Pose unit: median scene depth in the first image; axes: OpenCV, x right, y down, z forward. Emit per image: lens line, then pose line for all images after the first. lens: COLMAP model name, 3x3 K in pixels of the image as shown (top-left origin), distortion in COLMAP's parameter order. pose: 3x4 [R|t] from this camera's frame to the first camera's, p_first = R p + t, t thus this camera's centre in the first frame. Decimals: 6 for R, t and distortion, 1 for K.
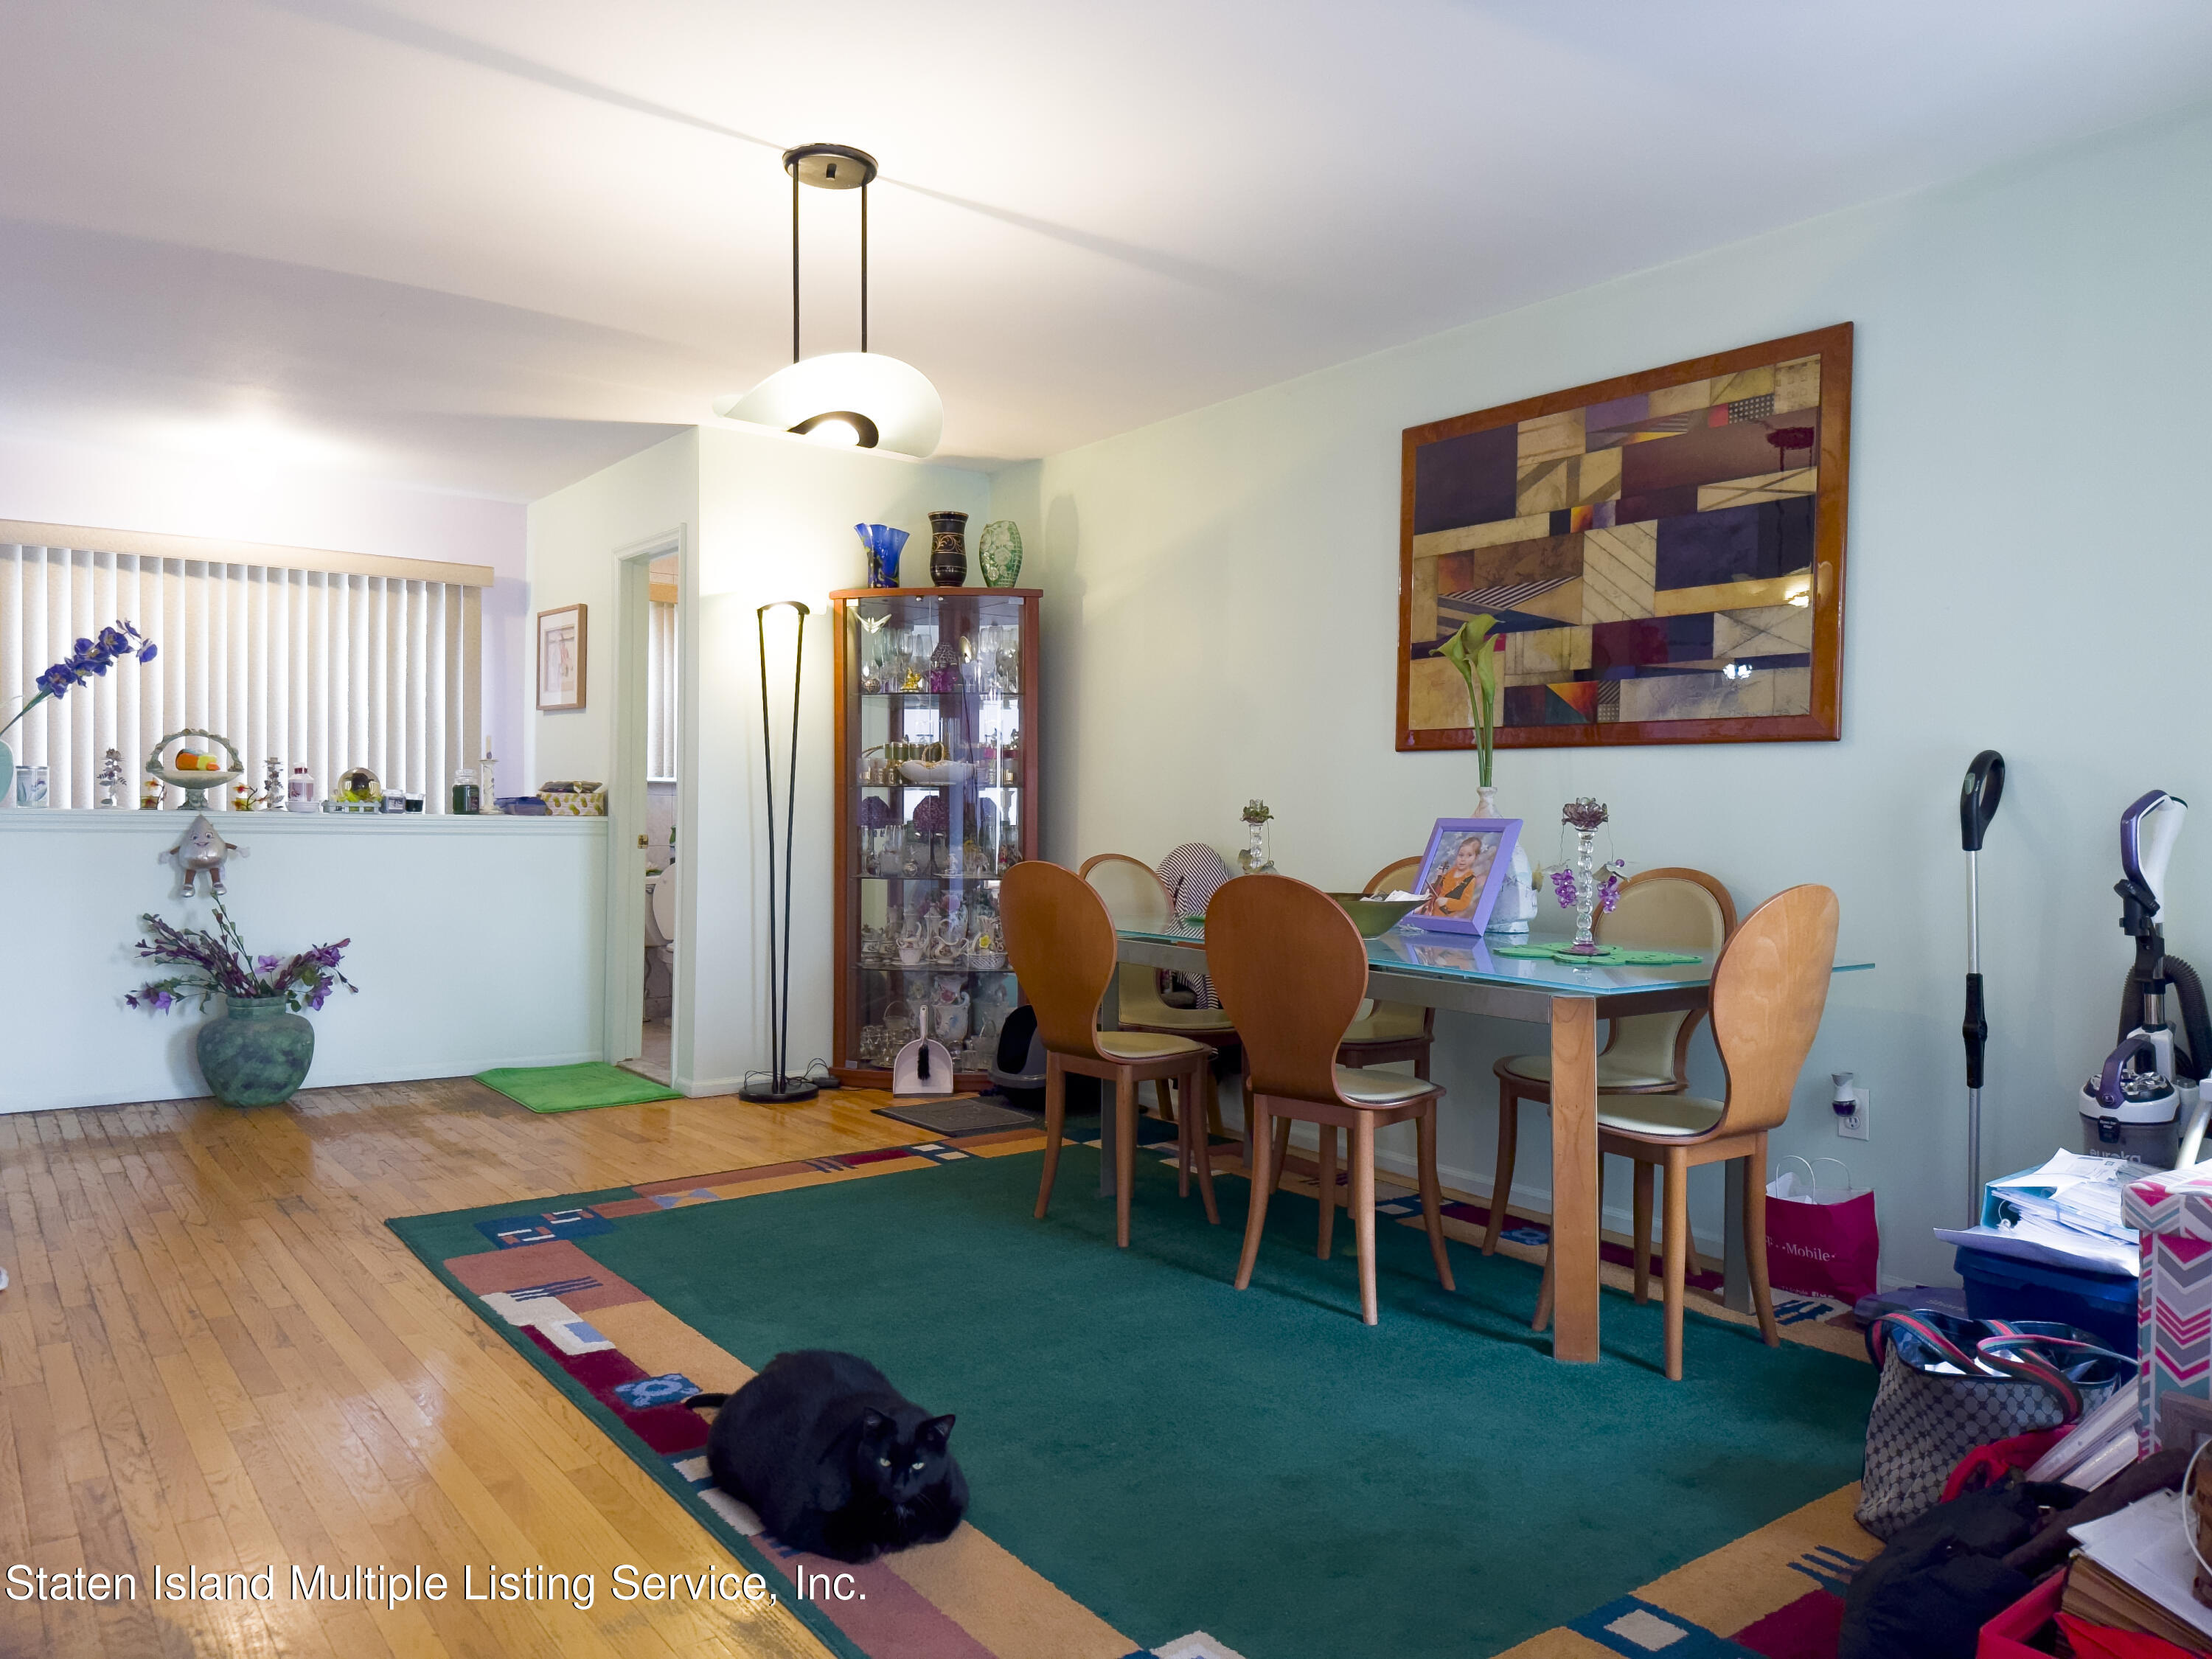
lens RADIAL K [[1575.5, 0, 1087.9], [0, 1575.5, 837.5], [0, 0, 1]] dist [0.000554, -0.003732]
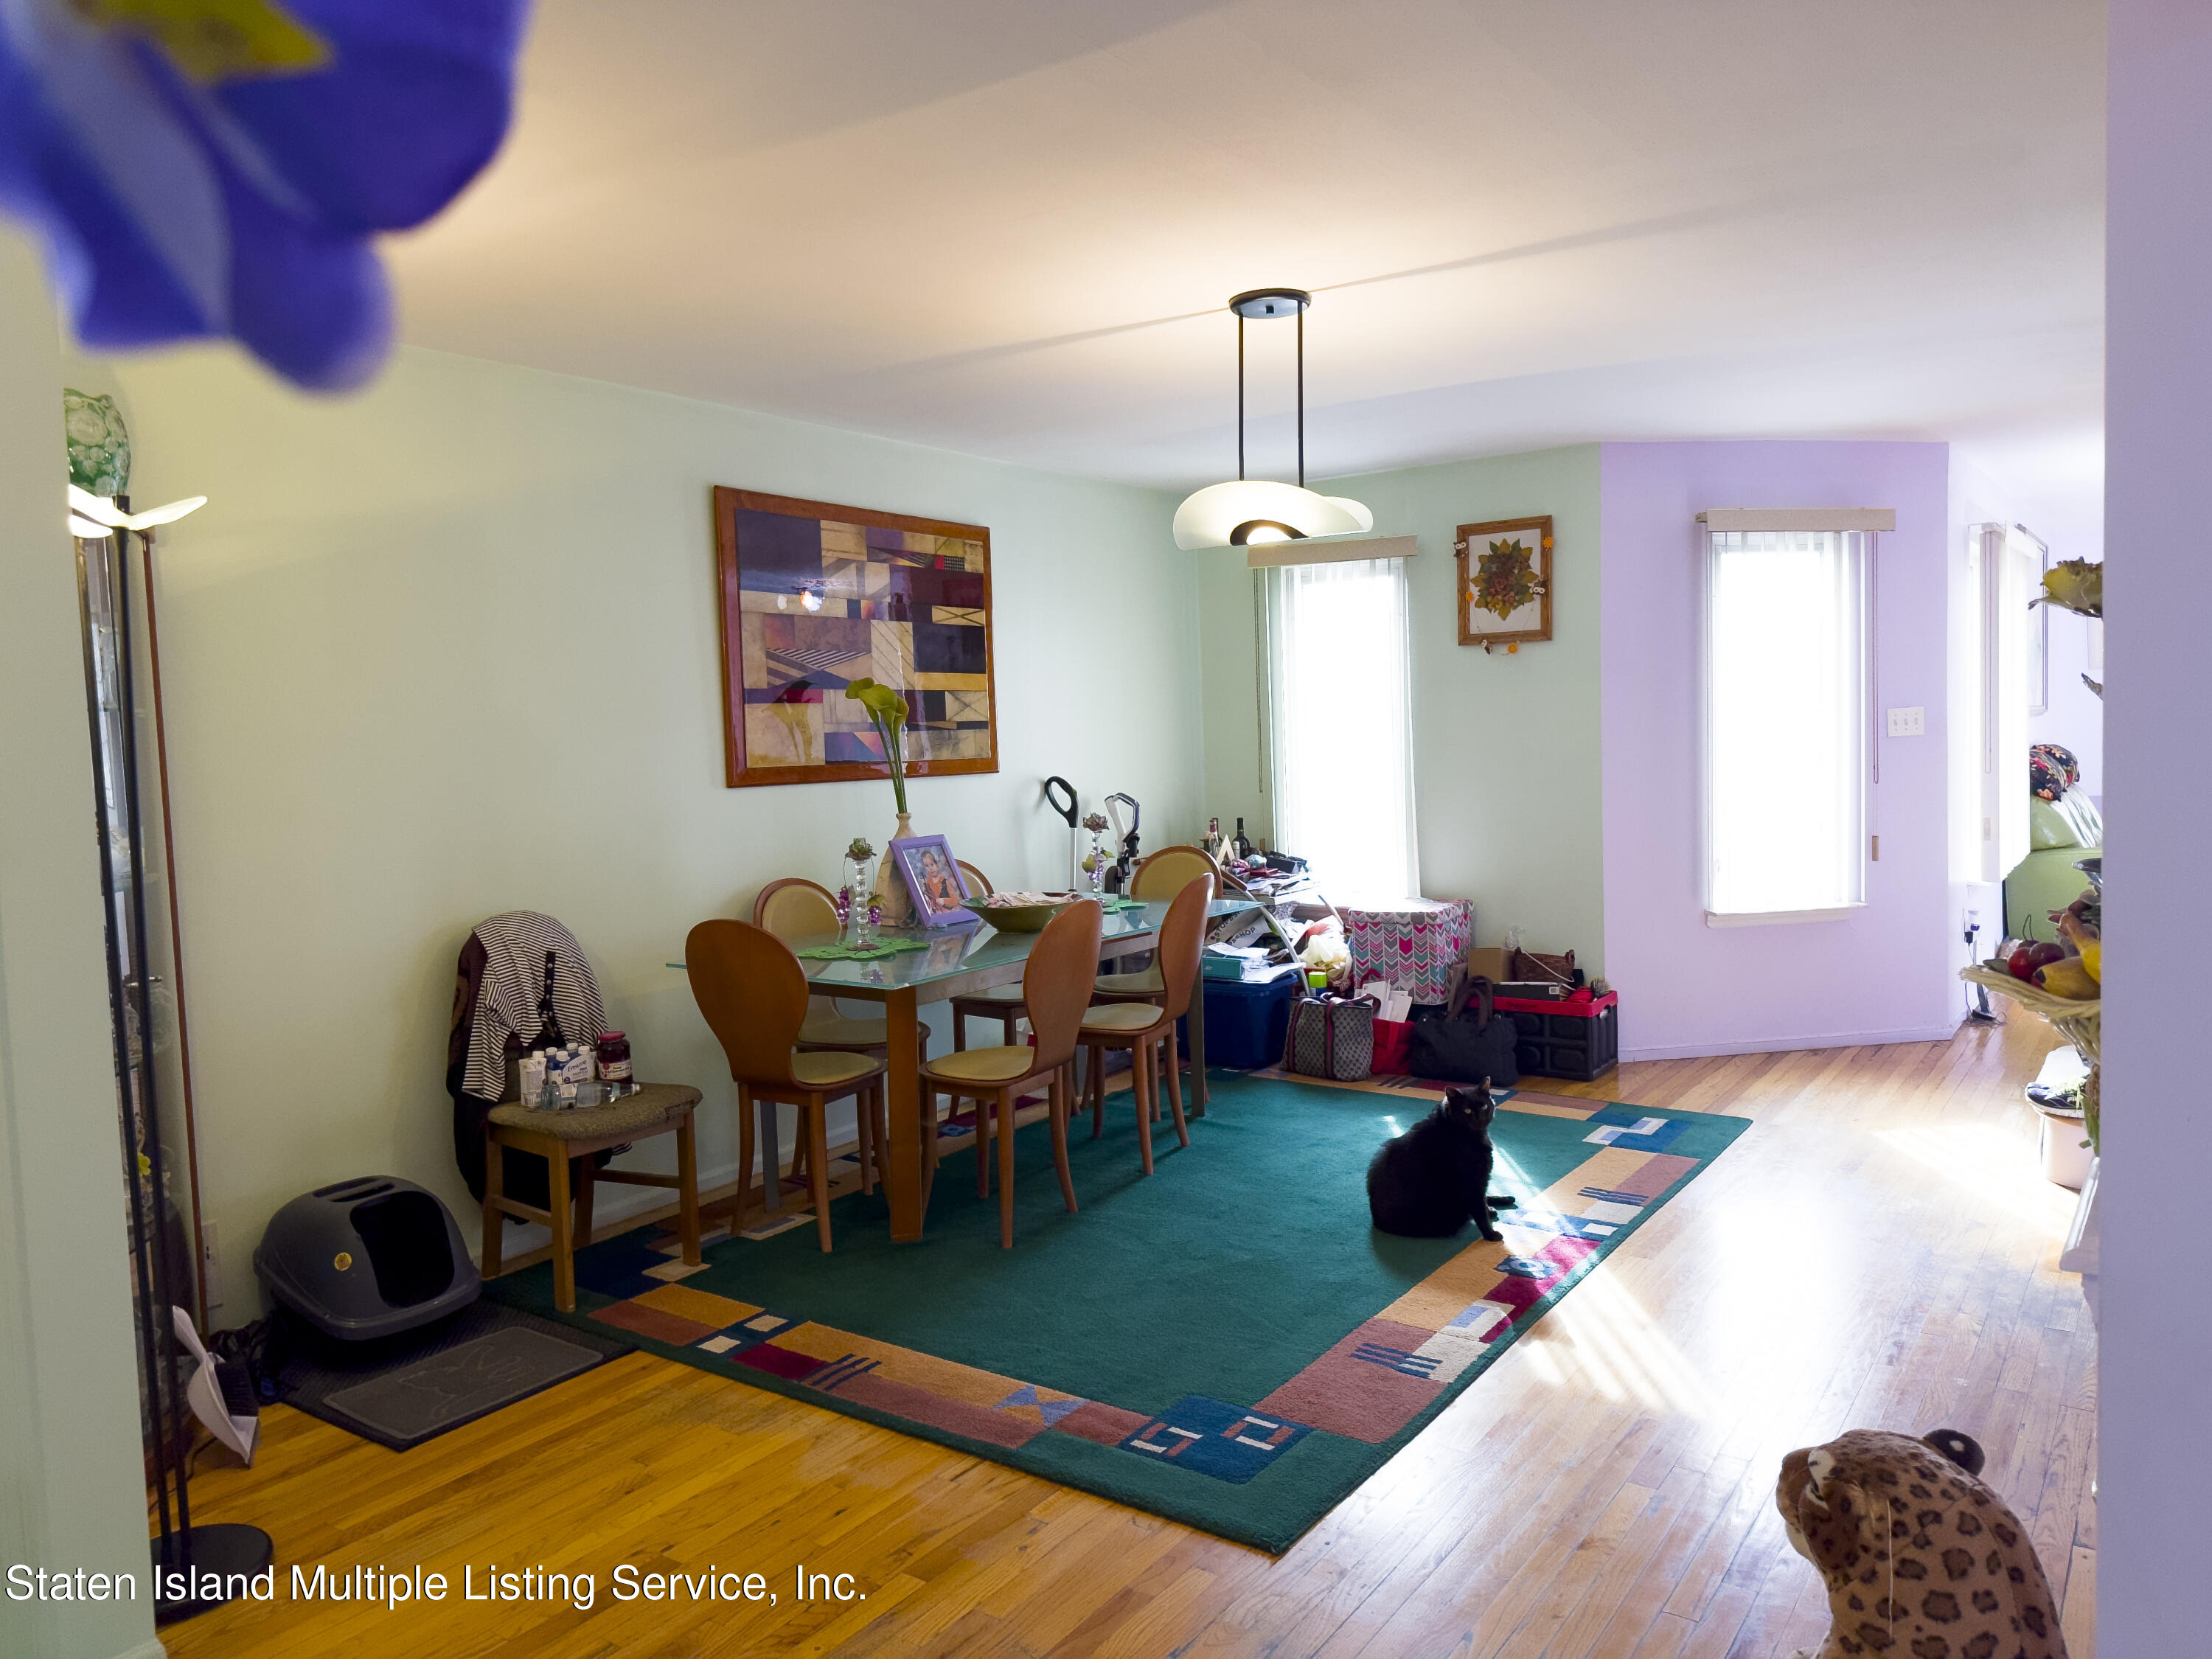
lens RADIAL K [[1575.5, 0, 1091.8], [0, 1575.5, 815.5], [0, 0, 1]] dist [0.000554, -0.003732]
pose [[-0.307635, -0.051064, 0.950133, -1.042510], [0.042271, 0.996840, 0.067261, -0.112613], [-0.950565, 0.060855, -0.304504, 1.263259]]
